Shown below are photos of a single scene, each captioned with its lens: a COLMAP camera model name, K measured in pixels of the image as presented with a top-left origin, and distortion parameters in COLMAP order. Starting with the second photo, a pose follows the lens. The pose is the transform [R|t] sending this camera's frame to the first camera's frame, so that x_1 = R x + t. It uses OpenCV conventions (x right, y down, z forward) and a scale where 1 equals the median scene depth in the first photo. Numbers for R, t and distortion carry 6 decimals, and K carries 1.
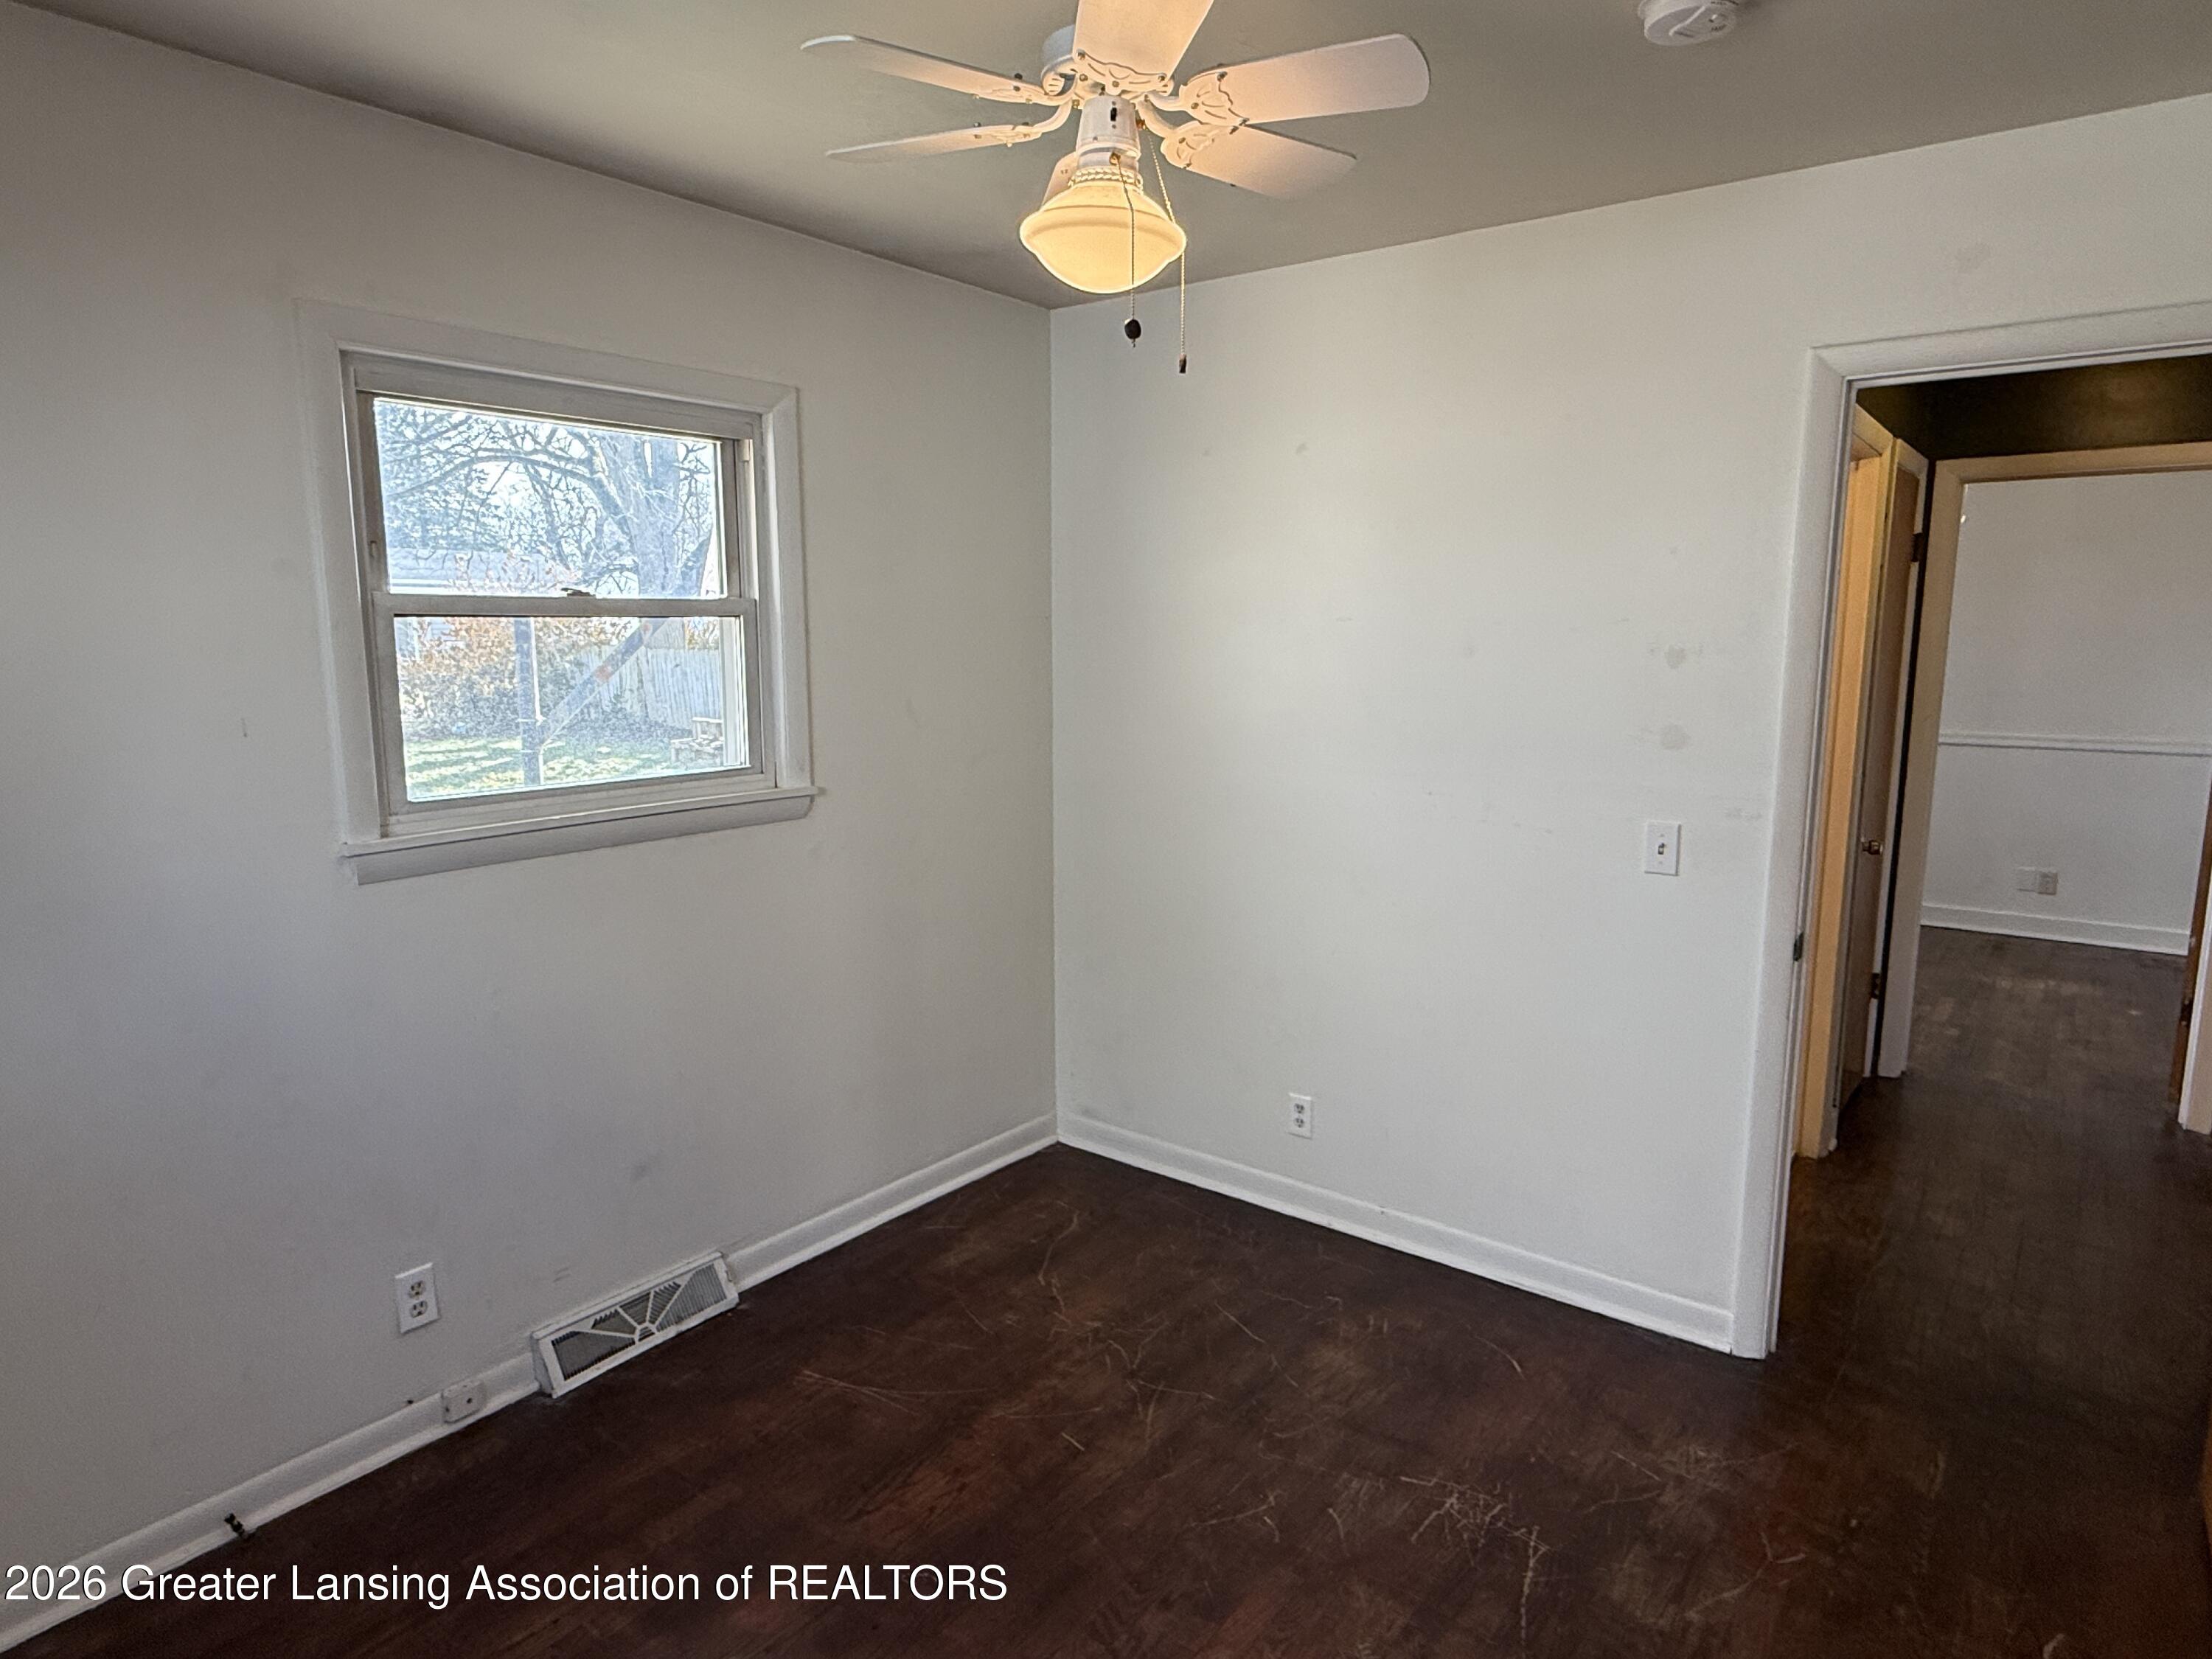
lens RADIAL K [[1290.3, 0, 1089.6], [0, 1290.3, 834.5], [0, 0, 1]] dist [-0.006071, 0.000674]
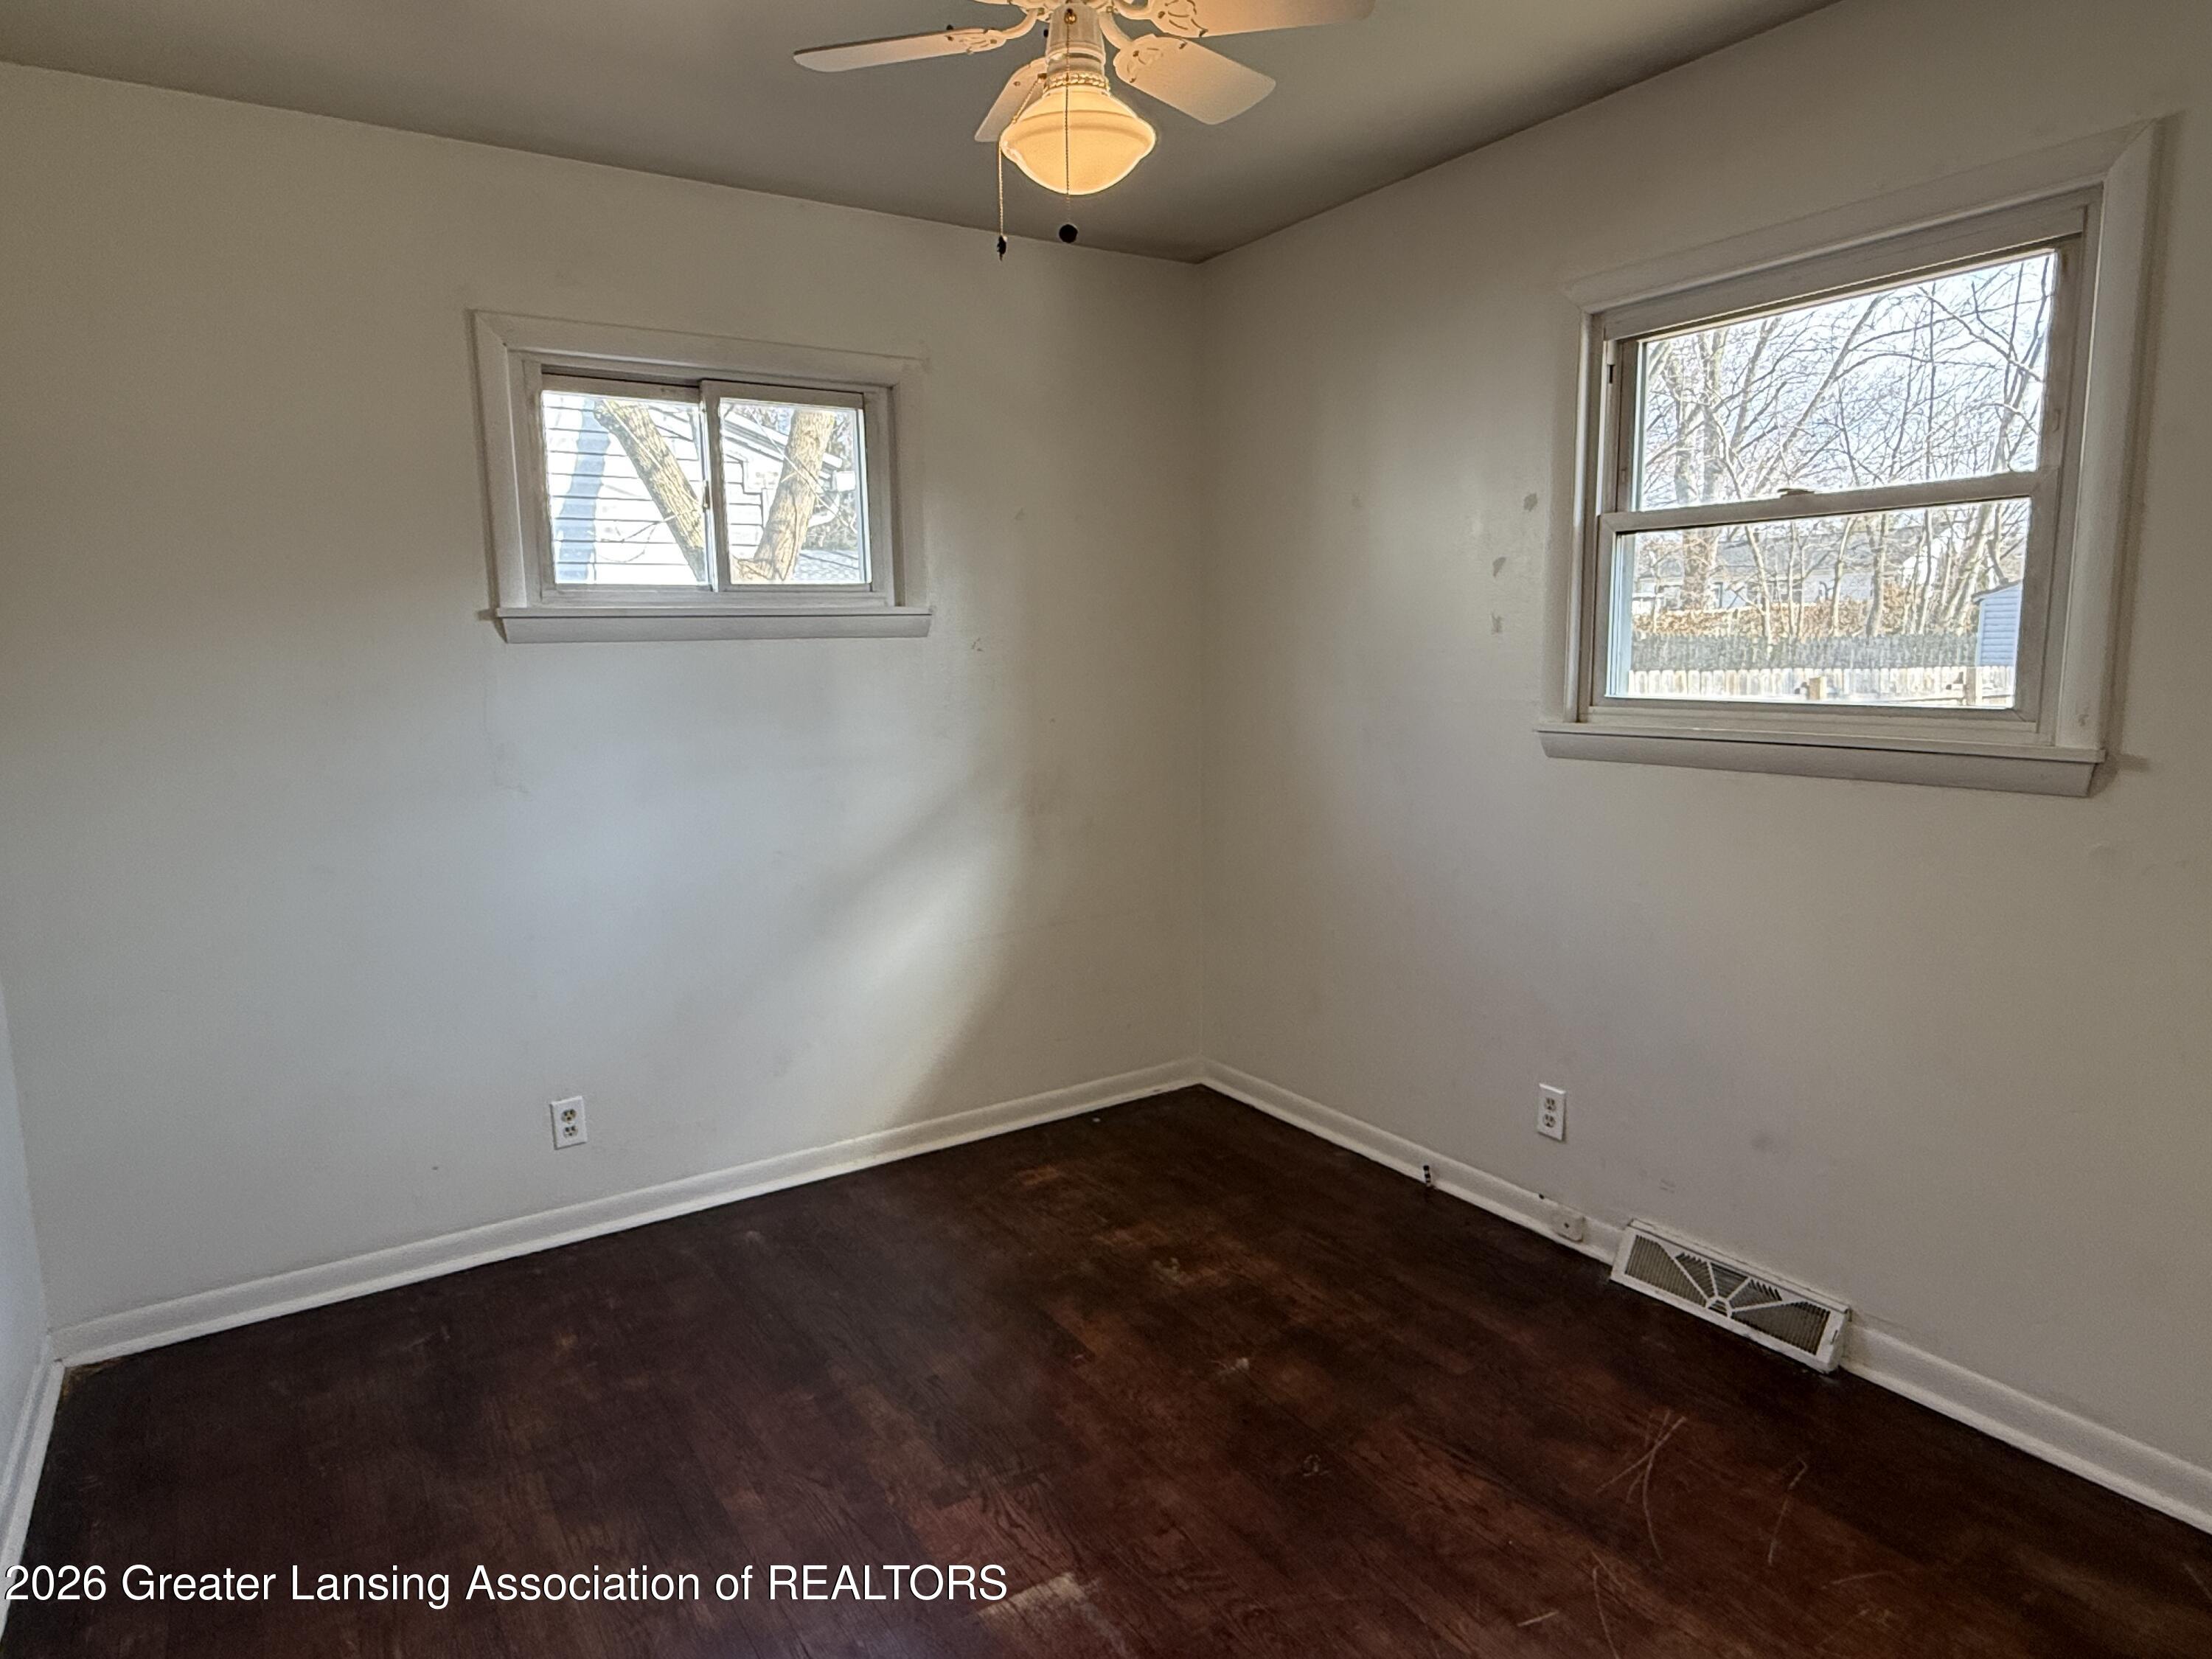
lens RADIAL K [[1290.3, 0, 1089.6], [0, 1290.3, 834.5], [0, 0, 1]] dist [-0.006071, 0.000674]
pose [[-0.329540, 0.152159, -0.931800, 0.641336], [-0.126162, 0.970980, 0.203176, -0.073373], [0.935674, 0.184512, -0.300780, 0.840479]]
